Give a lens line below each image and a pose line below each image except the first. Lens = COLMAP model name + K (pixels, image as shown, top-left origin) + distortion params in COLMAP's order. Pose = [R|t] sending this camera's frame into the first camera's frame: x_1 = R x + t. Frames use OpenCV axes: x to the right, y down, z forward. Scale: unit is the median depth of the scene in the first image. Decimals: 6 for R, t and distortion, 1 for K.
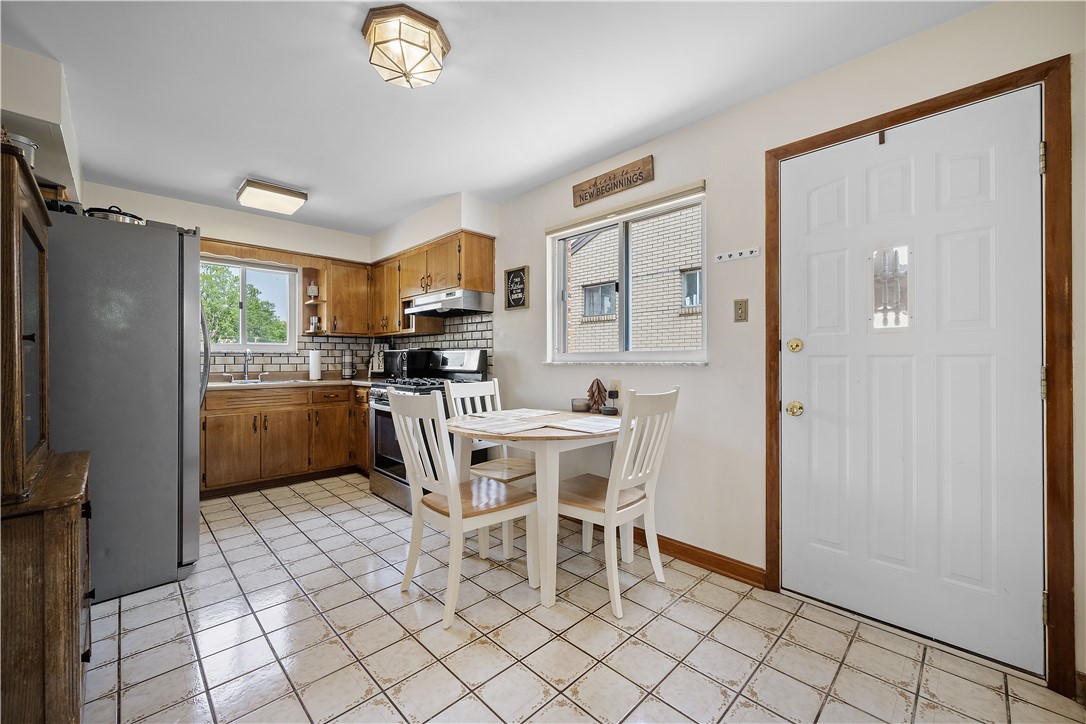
lens RADIAL K [[427.0, 0, 542.8], [0, 427.0, 357.7], [0, 0, 1]] dist [0.000865, -0.000305]
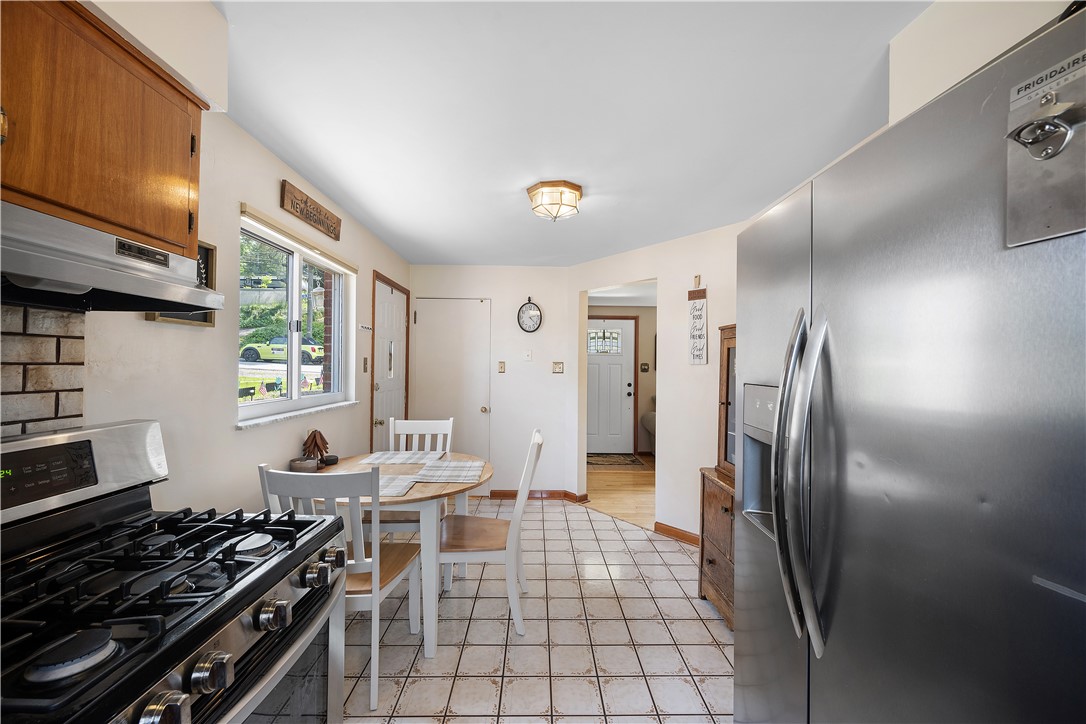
lens RADIAL K [[427.0, 0, 544.9], [0, 427.0, 361.6], [0, 0, 1]] dist [0.000865, -0.000305]
pose [[-0.725710, -0.005387, 0.687980, -0.677458], [-0.018254, 0.999768, -0.011427, -0.075093], [-0.687759, -0.020851, -0.725640, 1.077119]]
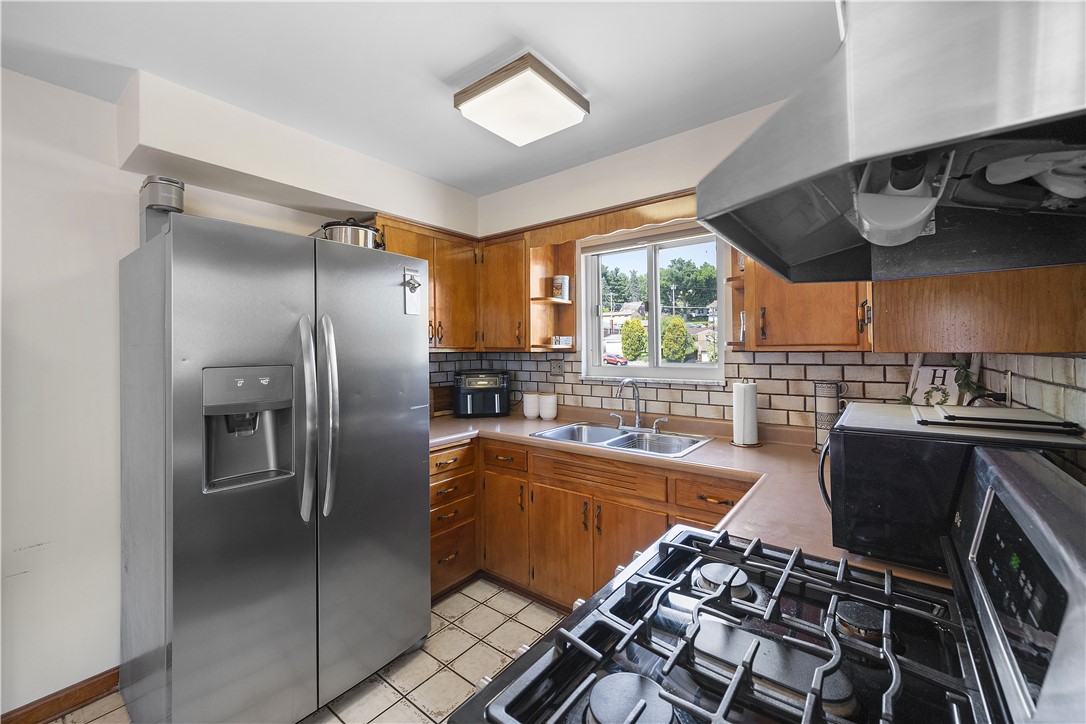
lens RADIAL K [[427.0, 0, 546.1], [0, 427.0, 347.4], [0, 0, 1]] dist [0.000865, -0.000305]
pose [[0.126938, -0.004346, -0.991901, -0.114386], [0.013471, 0.999906, -0.002657, -0.076104], [0.991819, -0.013025, 0.126984, 0.945381]]
